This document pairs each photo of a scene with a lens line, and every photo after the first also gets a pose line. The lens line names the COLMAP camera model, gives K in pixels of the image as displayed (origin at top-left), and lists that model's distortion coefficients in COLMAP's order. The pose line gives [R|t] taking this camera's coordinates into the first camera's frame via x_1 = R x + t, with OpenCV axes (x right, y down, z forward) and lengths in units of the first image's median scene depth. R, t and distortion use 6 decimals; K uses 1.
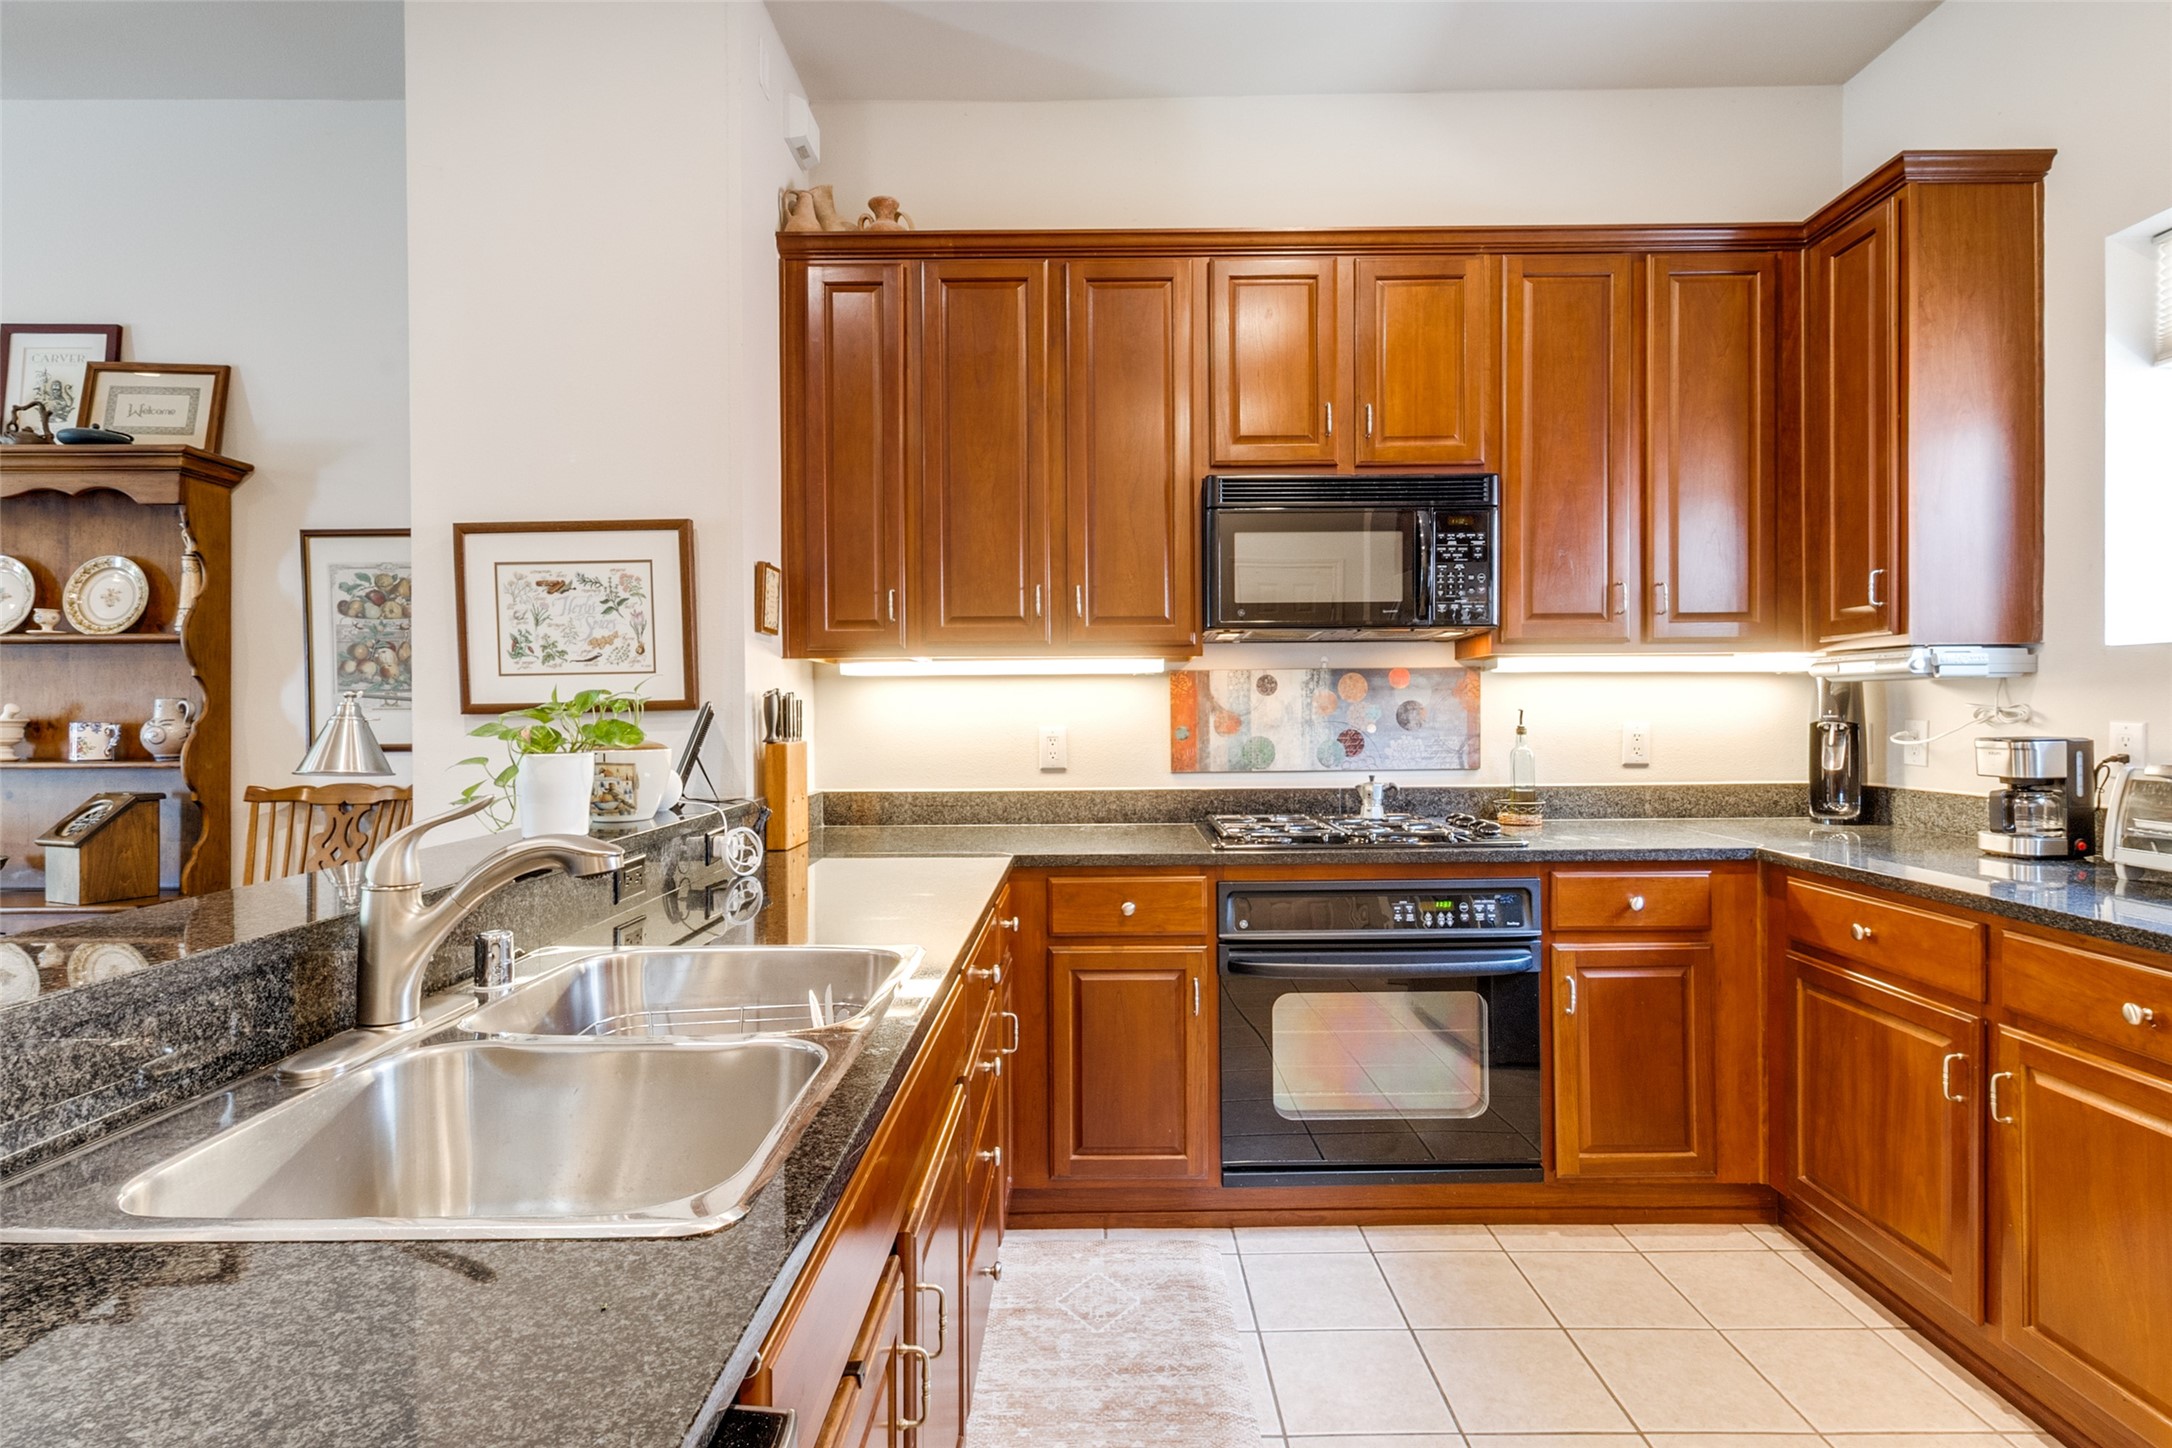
lens RADIAL K [[1059.4, 0, 1132.2], [0, 1059.4, 719.4], [0, 0, 1]] dist [0.013646, -0.005119]
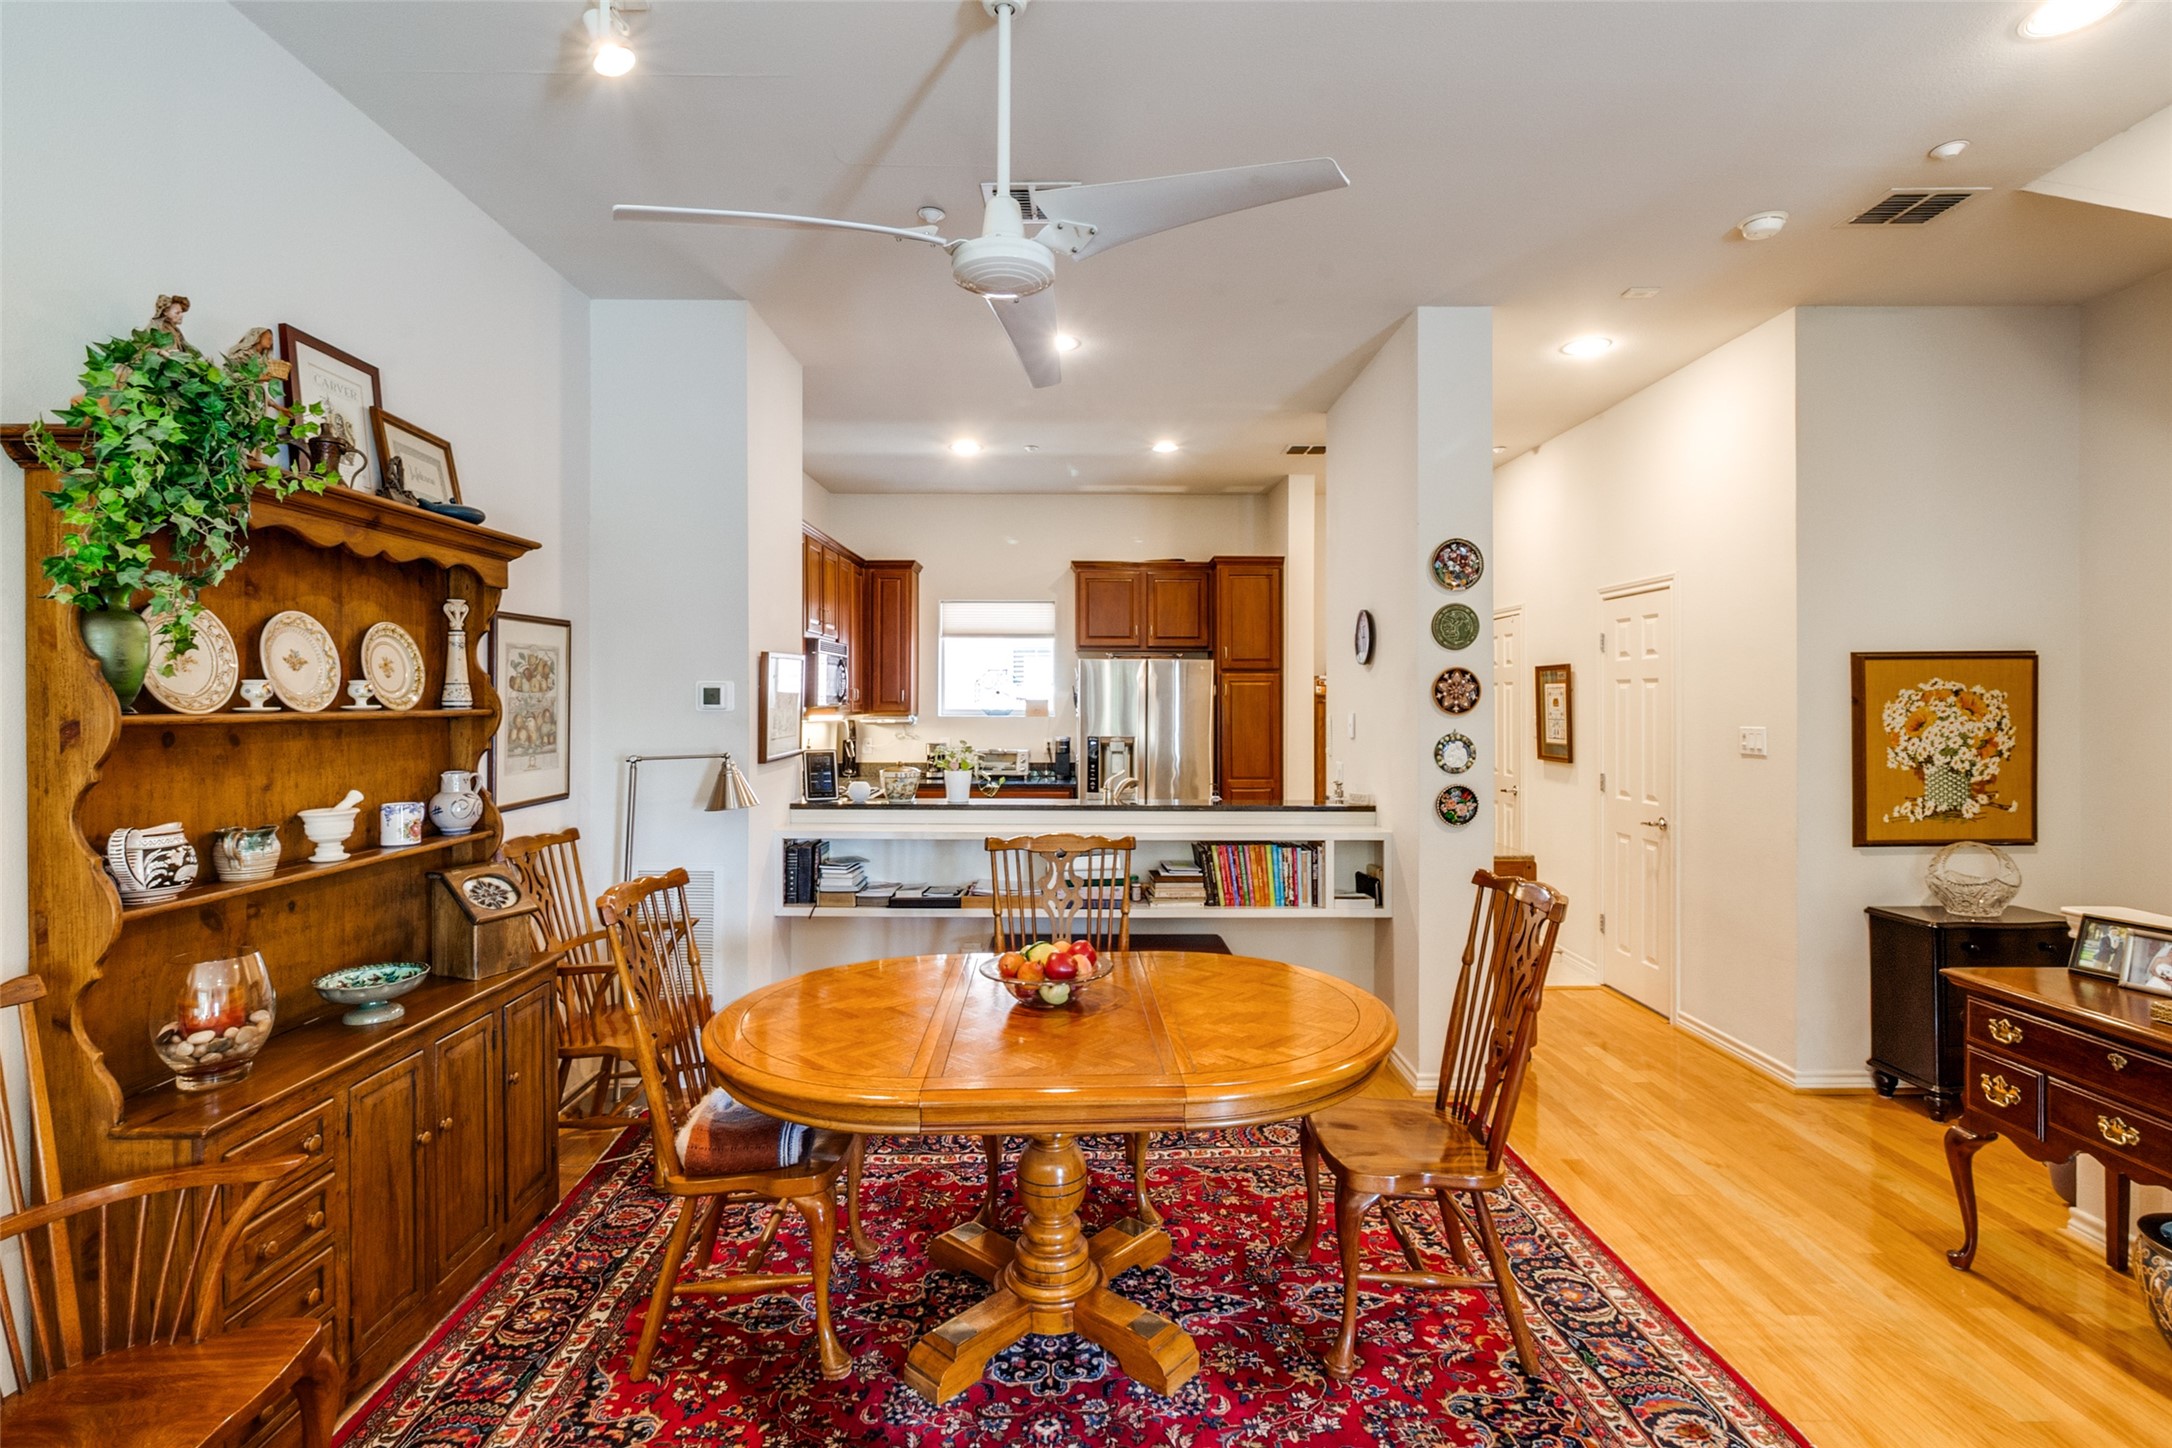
lens RADIAL K [[1034.7, 0, 1090.0], [0, 1034.7, 694.7], [0, 0, 1]] dist [-0.001767, 0.000838]
pose [[-0.004882, 0.007701, 0.999958, -2.077337], [0.009794, 0.999923, -0.007653, -0.087823], [-0.999940, 0.009756, -0.004957, 0.450529]]
